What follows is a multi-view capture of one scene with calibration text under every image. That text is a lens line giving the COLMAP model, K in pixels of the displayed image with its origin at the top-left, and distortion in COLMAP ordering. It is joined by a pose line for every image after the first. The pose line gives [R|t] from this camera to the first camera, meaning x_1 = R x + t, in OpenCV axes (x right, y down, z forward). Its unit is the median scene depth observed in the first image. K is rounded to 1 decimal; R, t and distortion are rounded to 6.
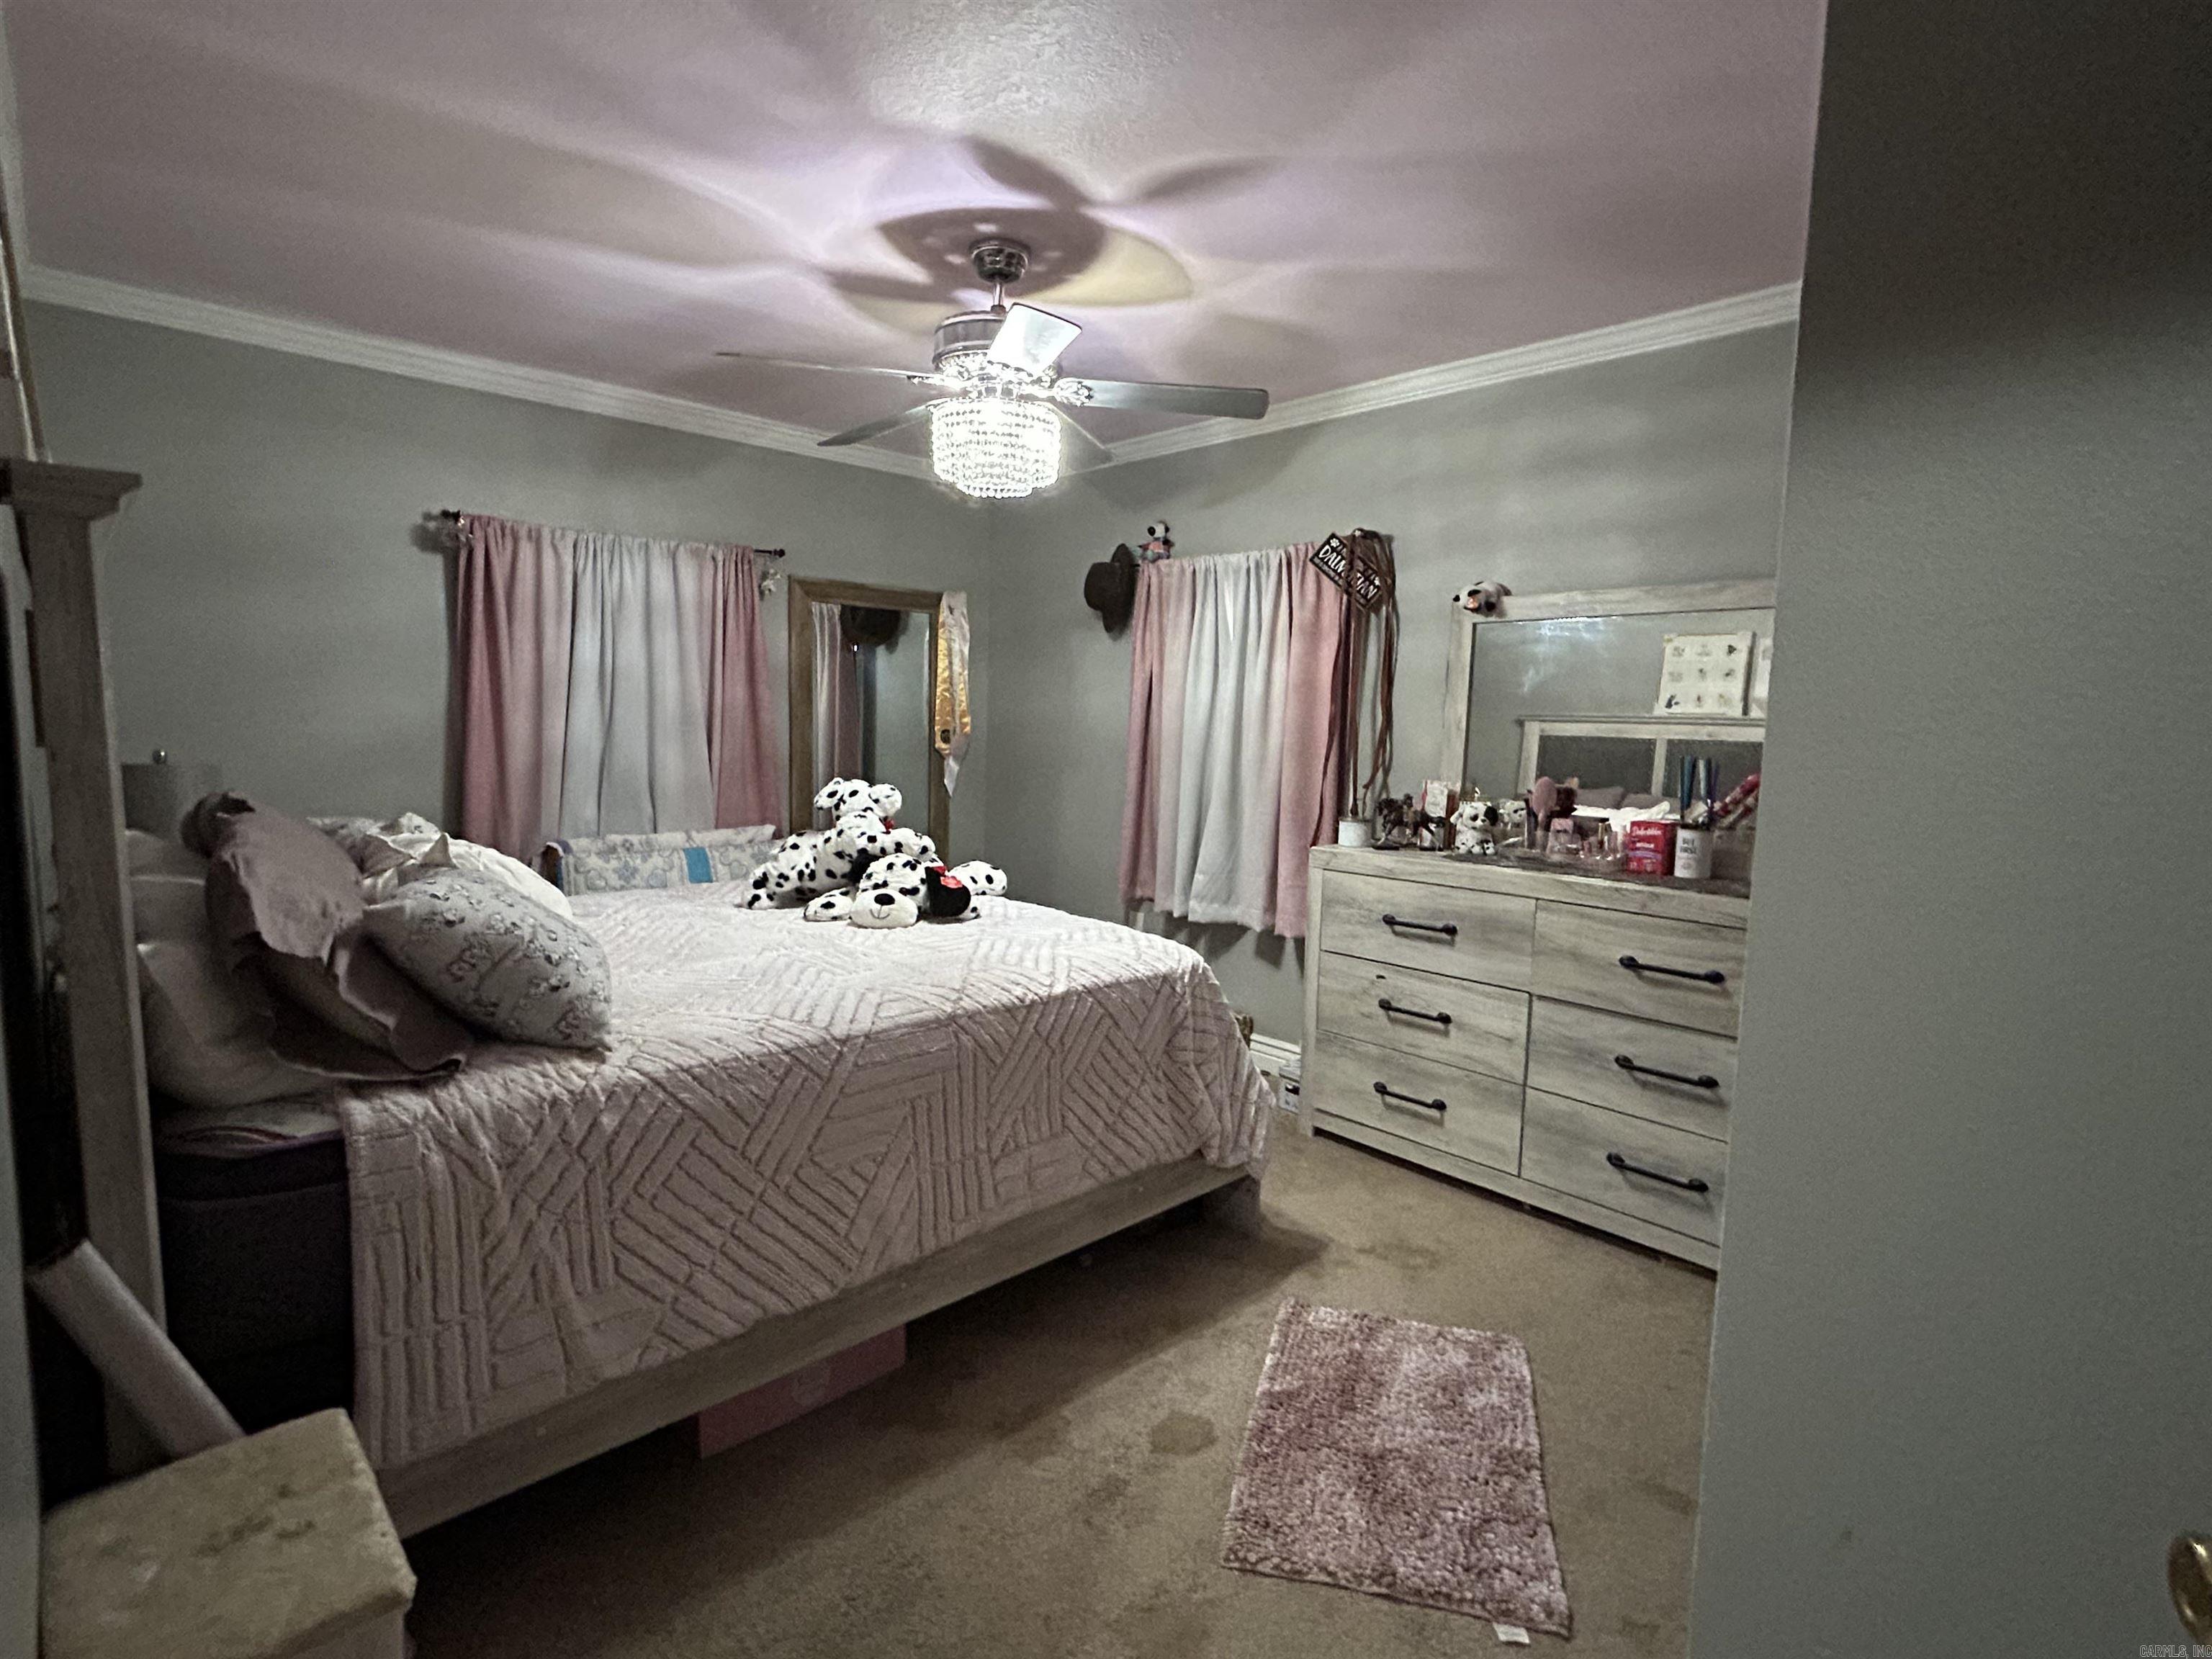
lens RADIAL K [[1084.2, 0, 1121.6], [0, 1084.2, 832.3], [0, 0, 1]] dist [0.000937, 0.000185]
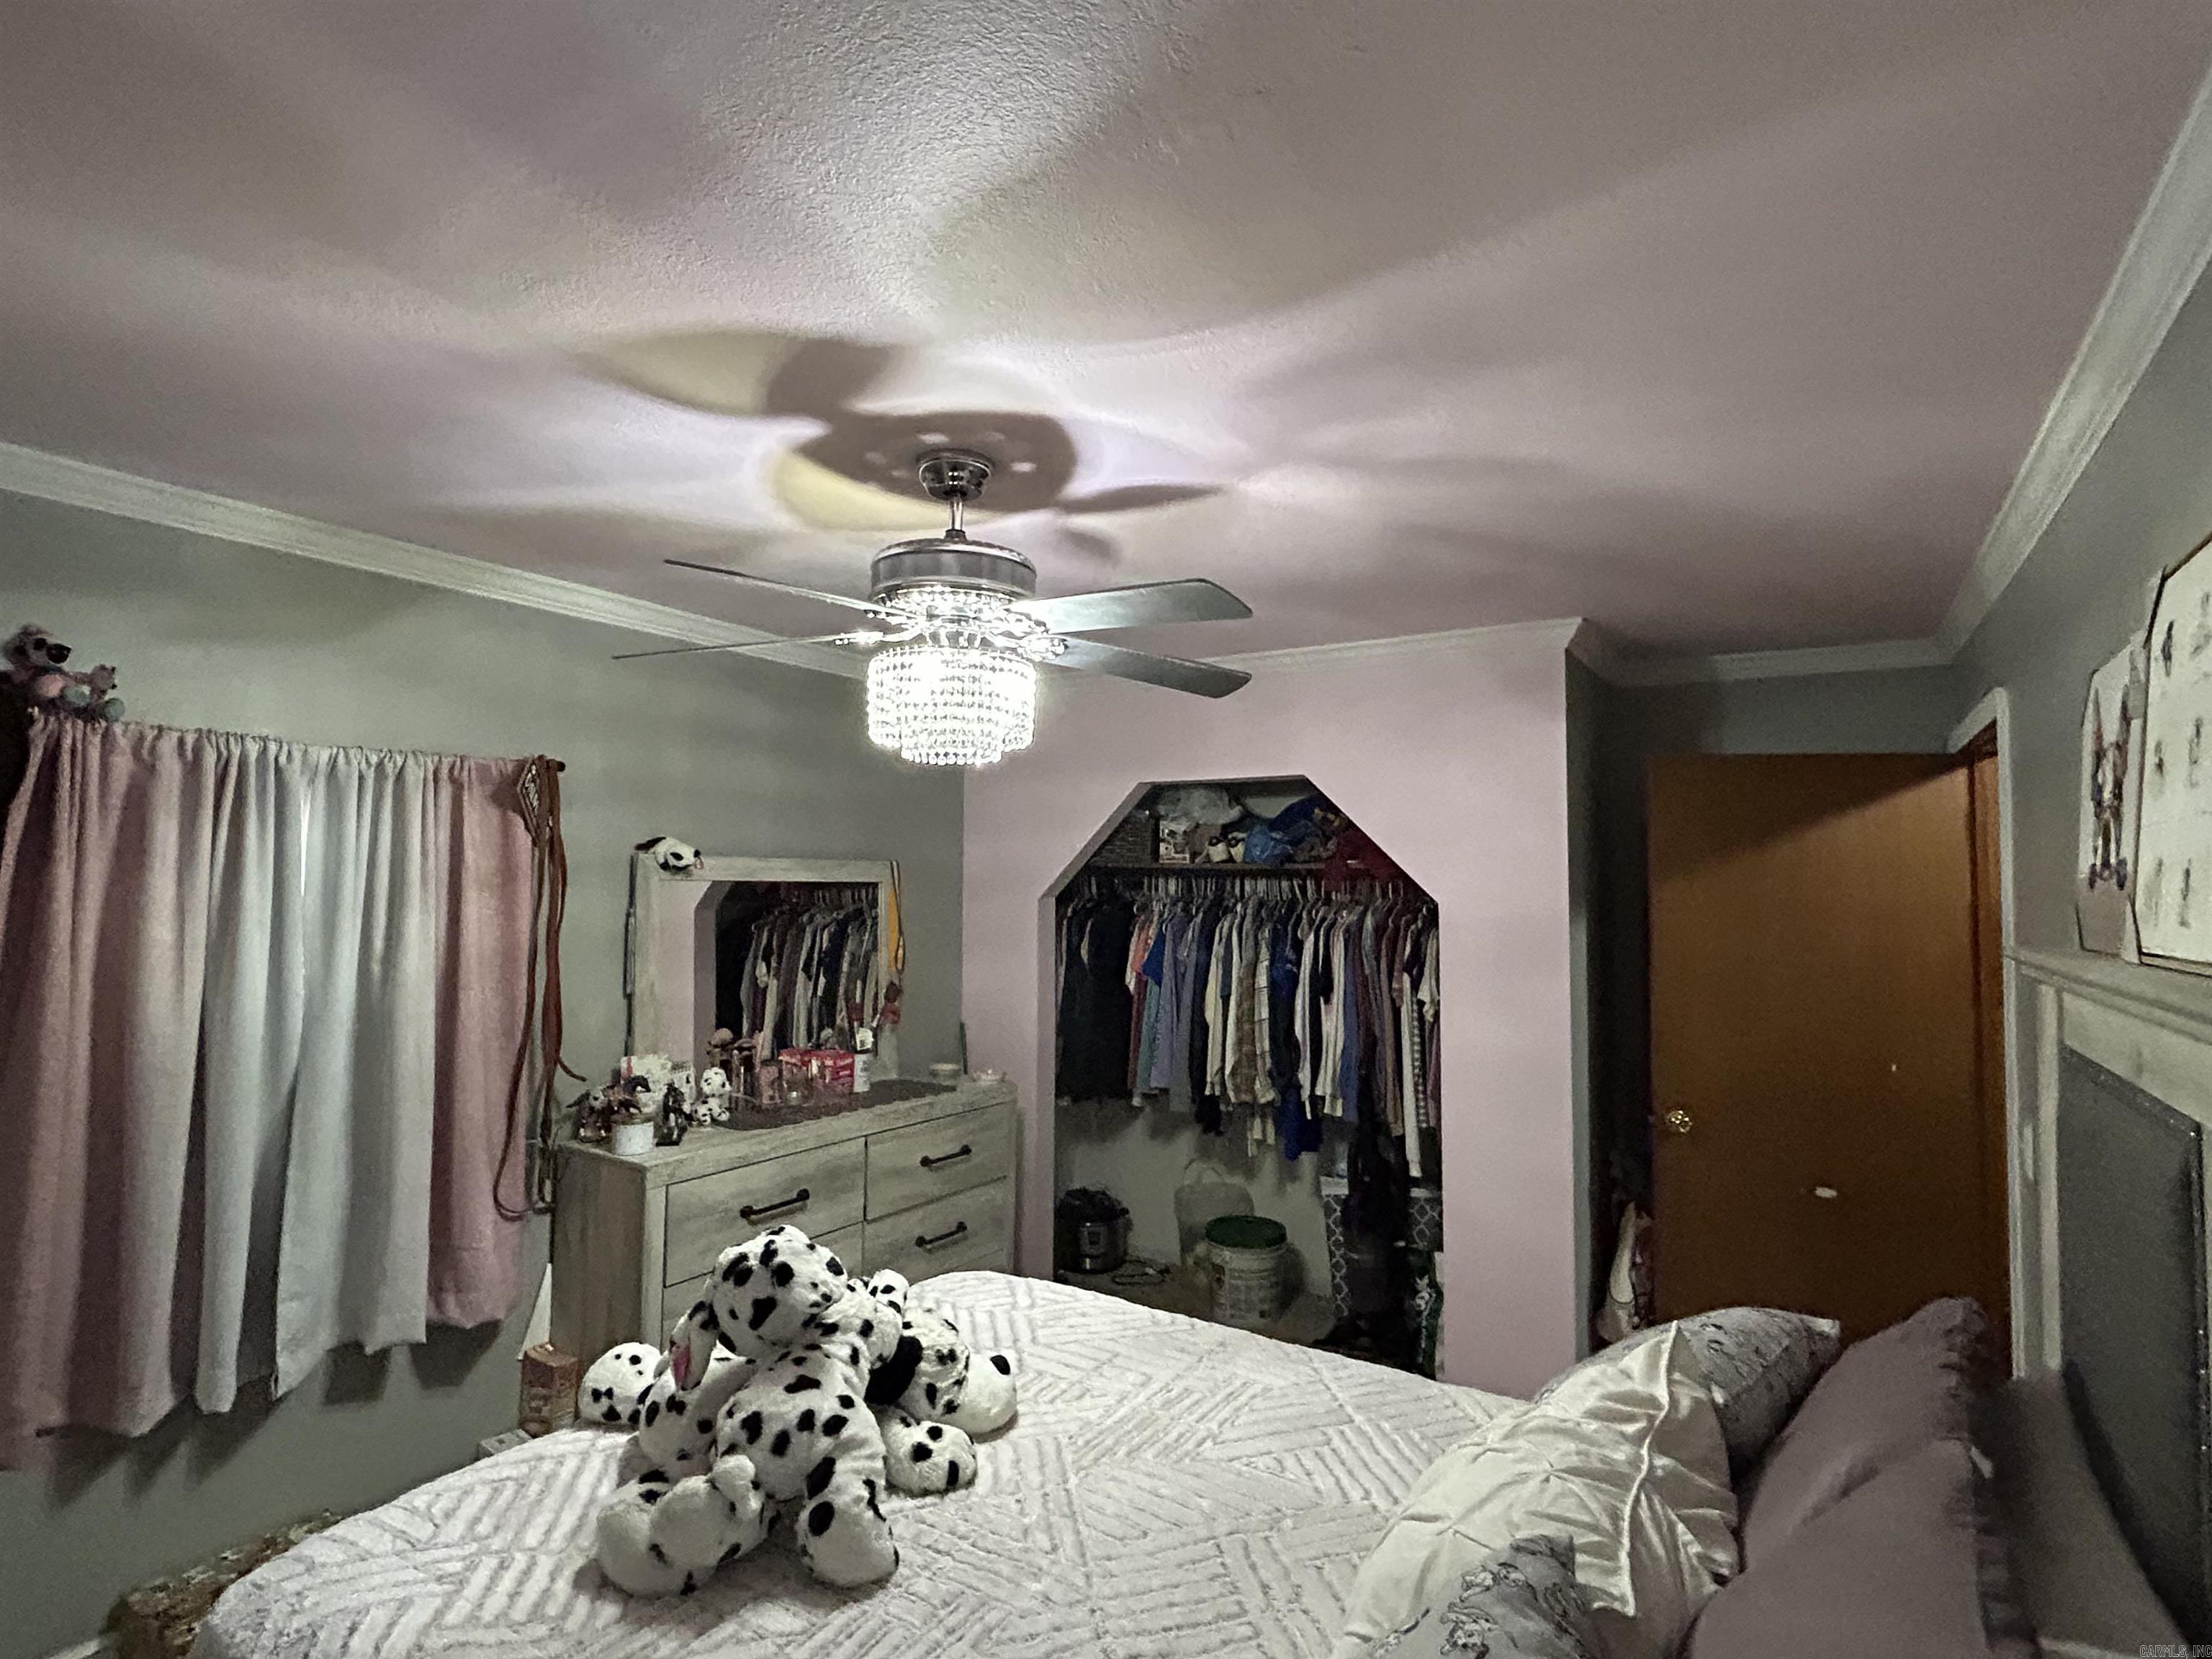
lens RADIAL K [[1084.2, 0, 1121.6], [0, 1084.2, 832.3], [0, 0, 1]] dist [0.000937, 0.000185]
pose [[-0.229084, 0.026352, 0.973050, -0.858730], [0.084472, 0.996401, -0.007097, -0.243275], [-0.969735, 0.080570, -0.230485, 1.040147]]
